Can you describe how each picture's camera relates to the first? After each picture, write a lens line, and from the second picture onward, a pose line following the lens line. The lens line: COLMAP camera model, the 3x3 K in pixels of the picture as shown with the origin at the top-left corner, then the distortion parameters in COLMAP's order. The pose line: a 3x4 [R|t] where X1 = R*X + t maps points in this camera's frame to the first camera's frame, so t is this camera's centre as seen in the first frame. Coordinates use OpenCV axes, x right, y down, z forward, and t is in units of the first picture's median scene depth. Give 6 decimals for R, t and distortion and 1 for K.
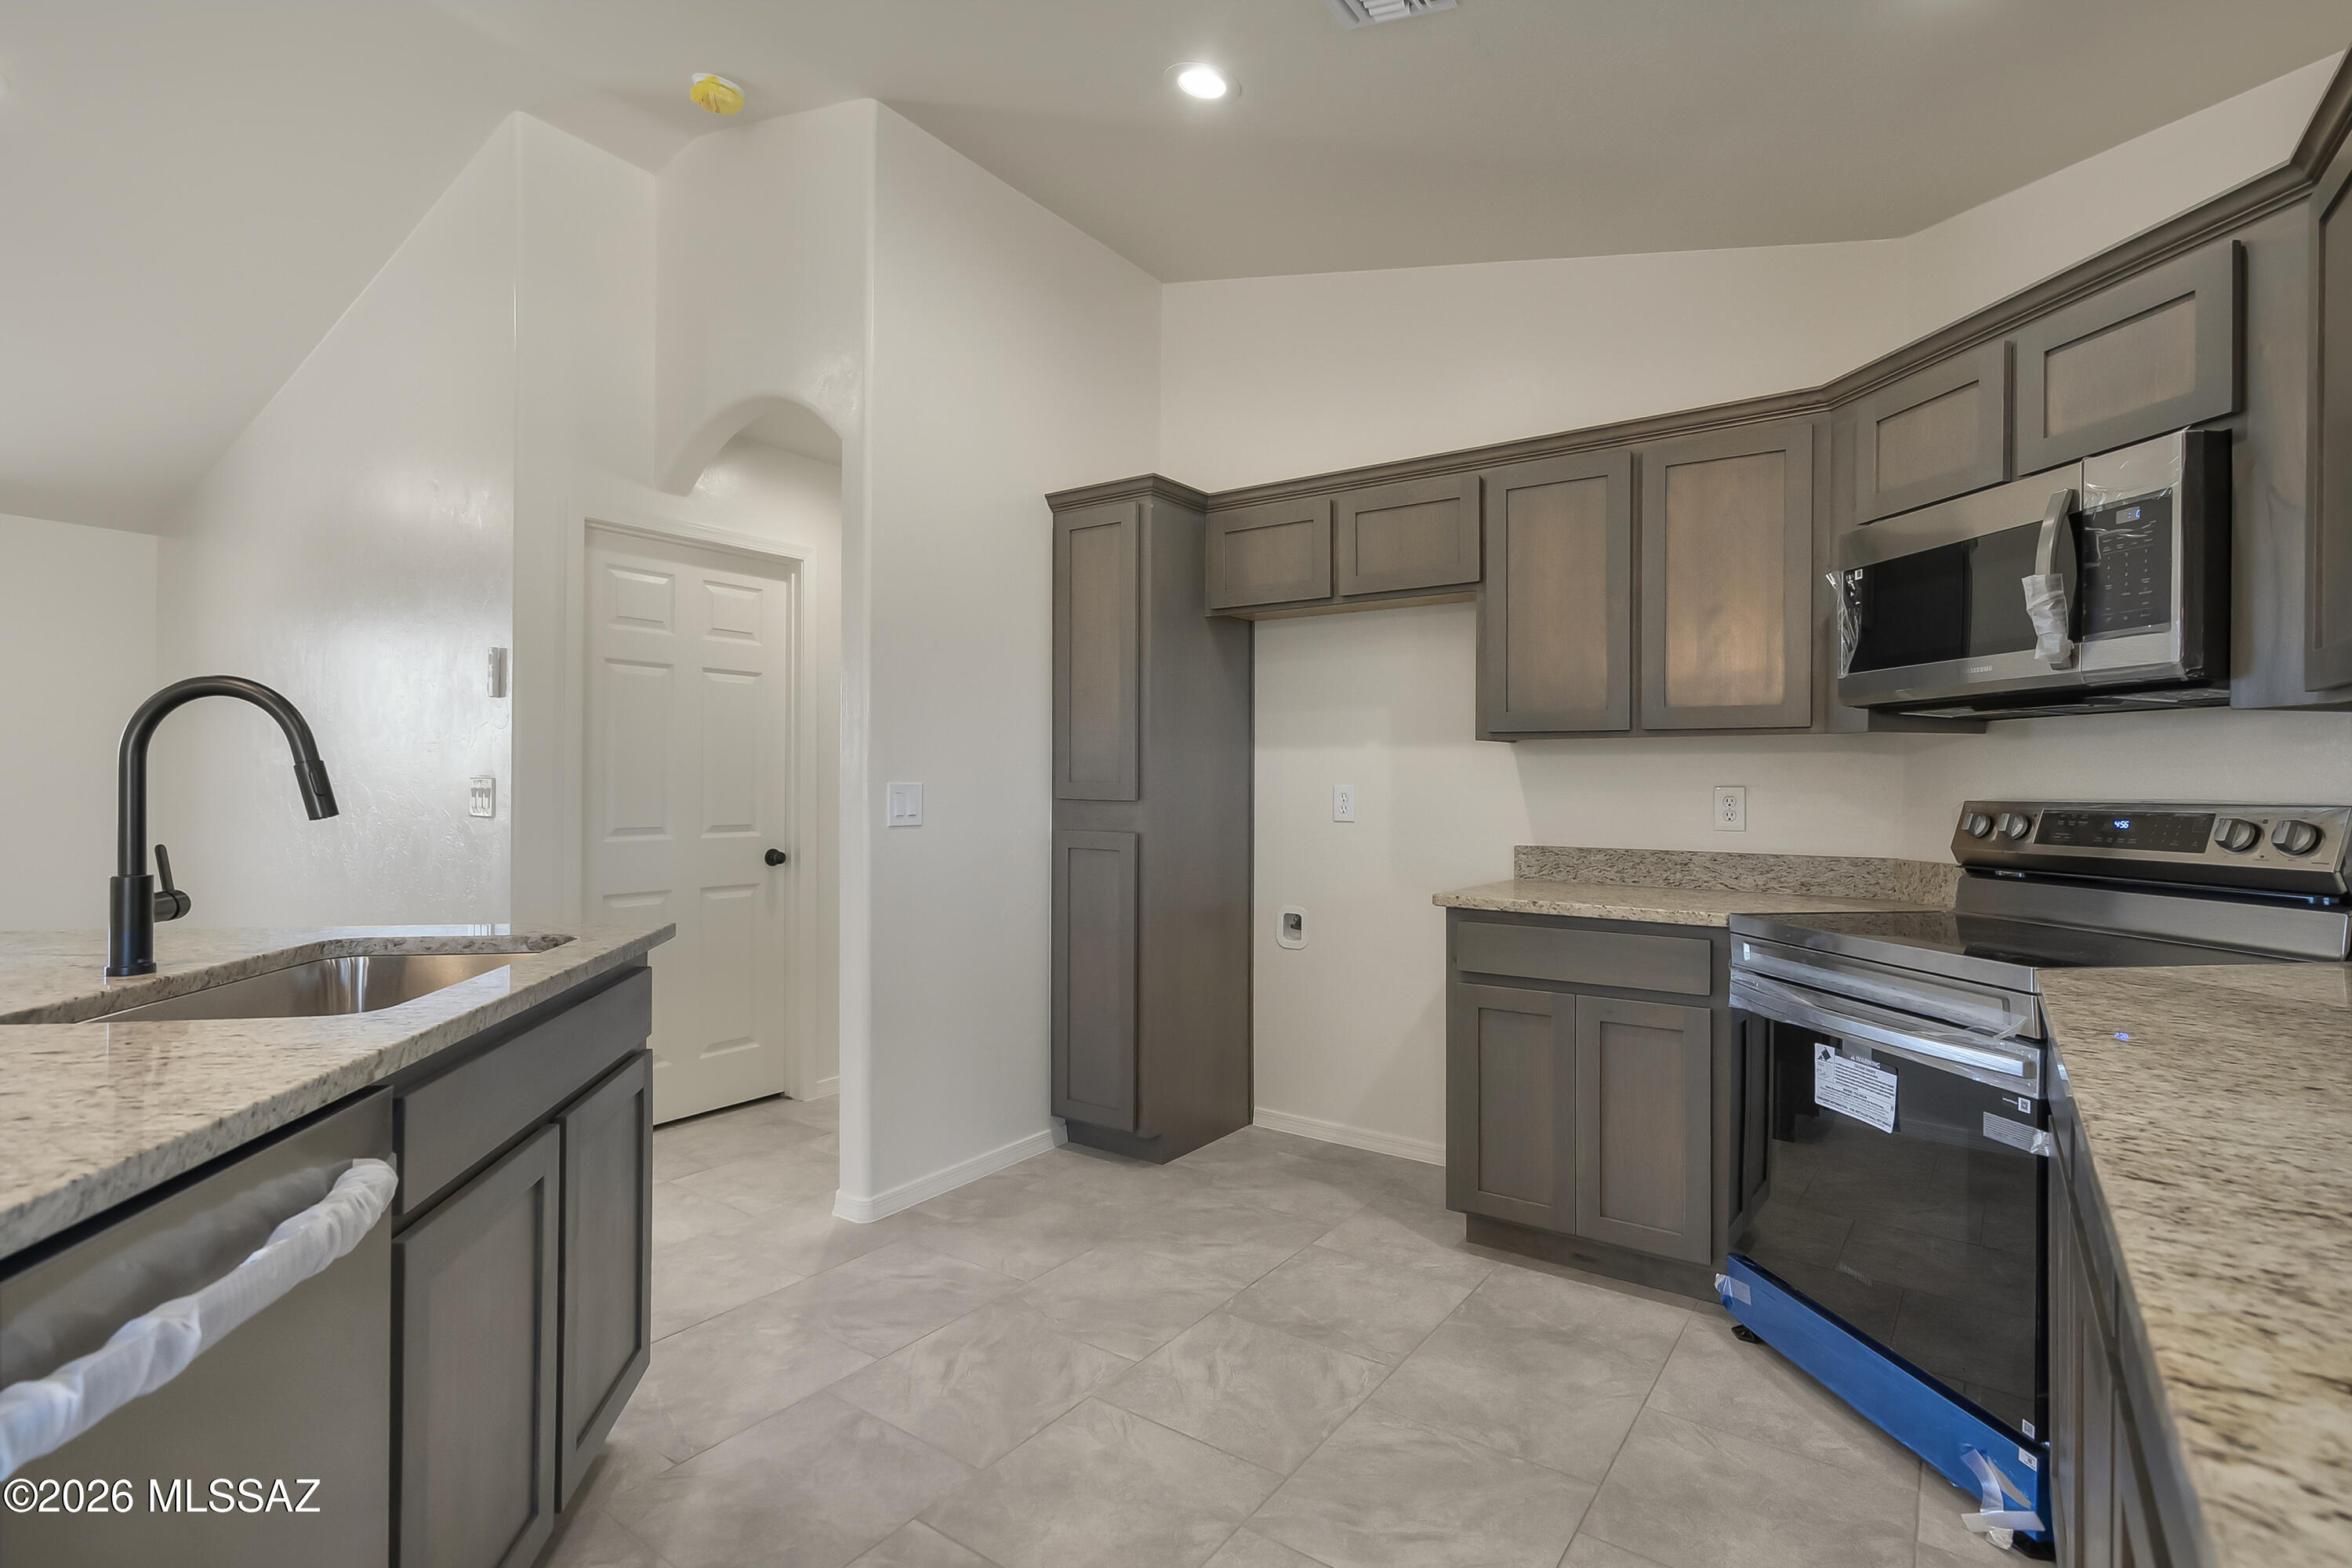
lens RADIAL K [[1112.1, 0, 1176.0], [0, 1112.1, 784.0], [0, 0, 1]] dist [-0.001125, -0.000060]
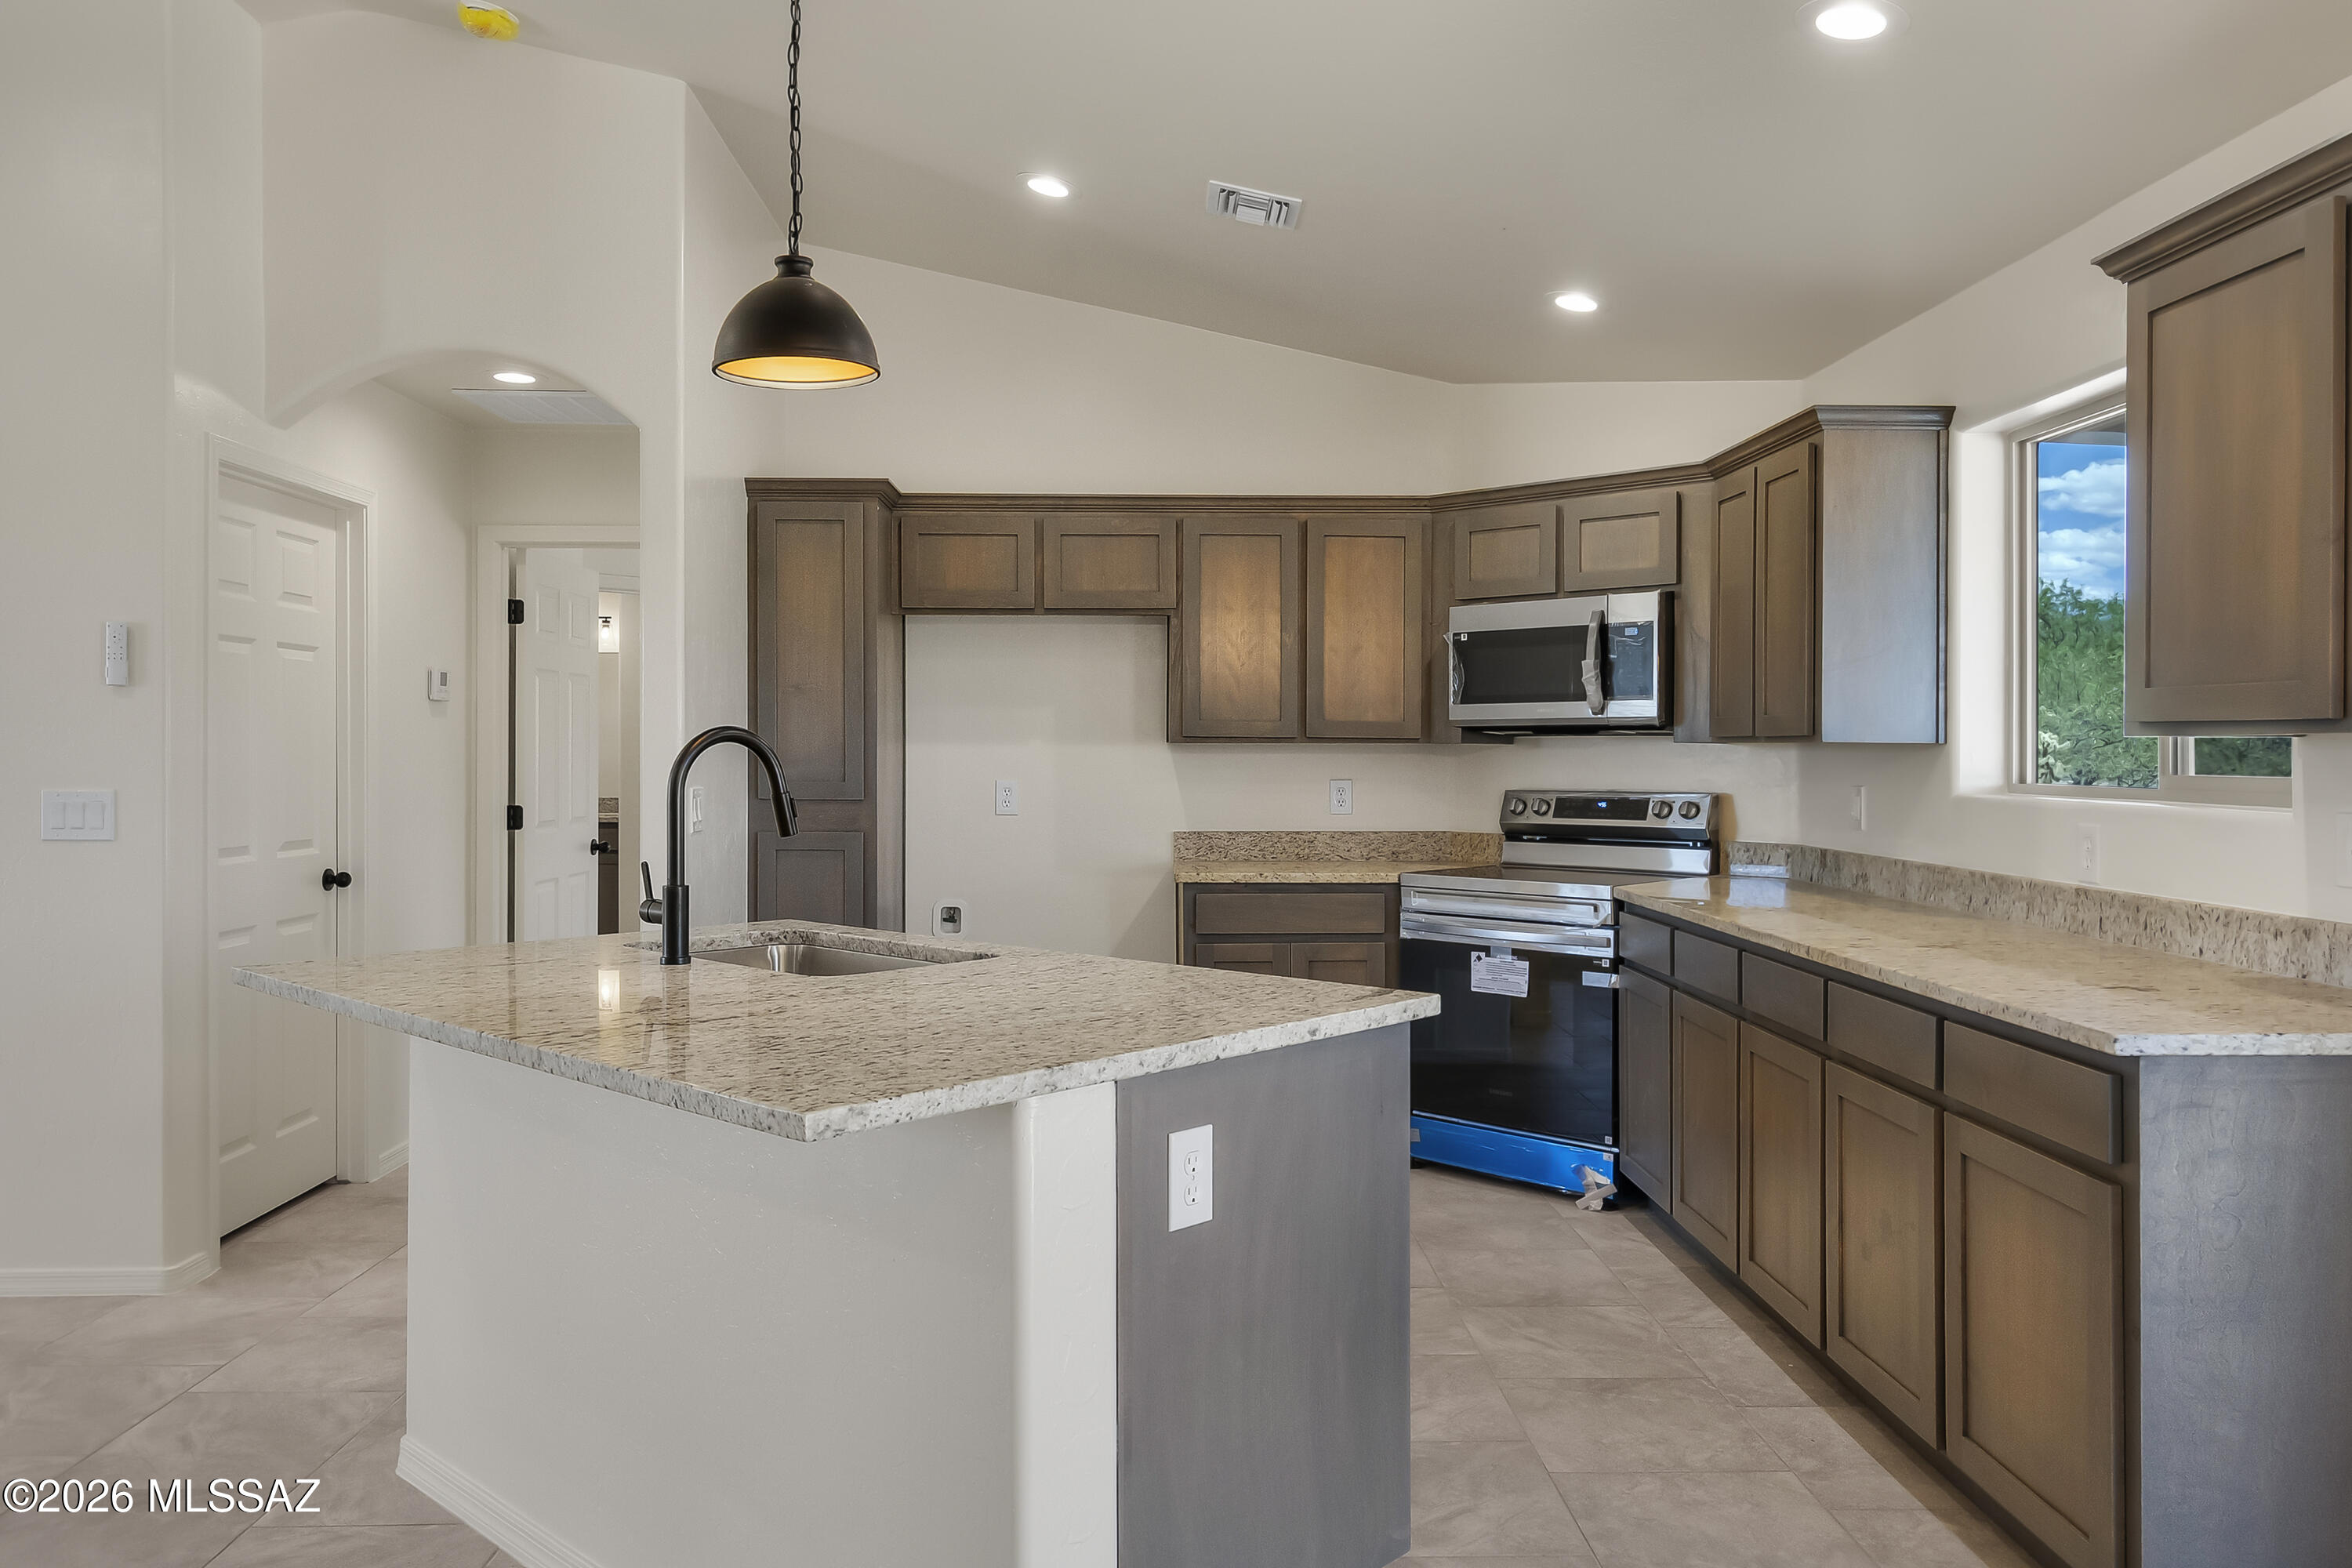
lens RADIAL K [[1638.5, 0, 1176.3], [0, 1638.5, 780.6], [0, 0, 1]] dist [0.000898, 0.000141]
pose [[0.799904, -0.014659, 0.599949, -0.982379], [0.003232, 0.999792, 0.020120, -0.044381], [-0.600119, -0.014155, 0.799786, -0.499498]]
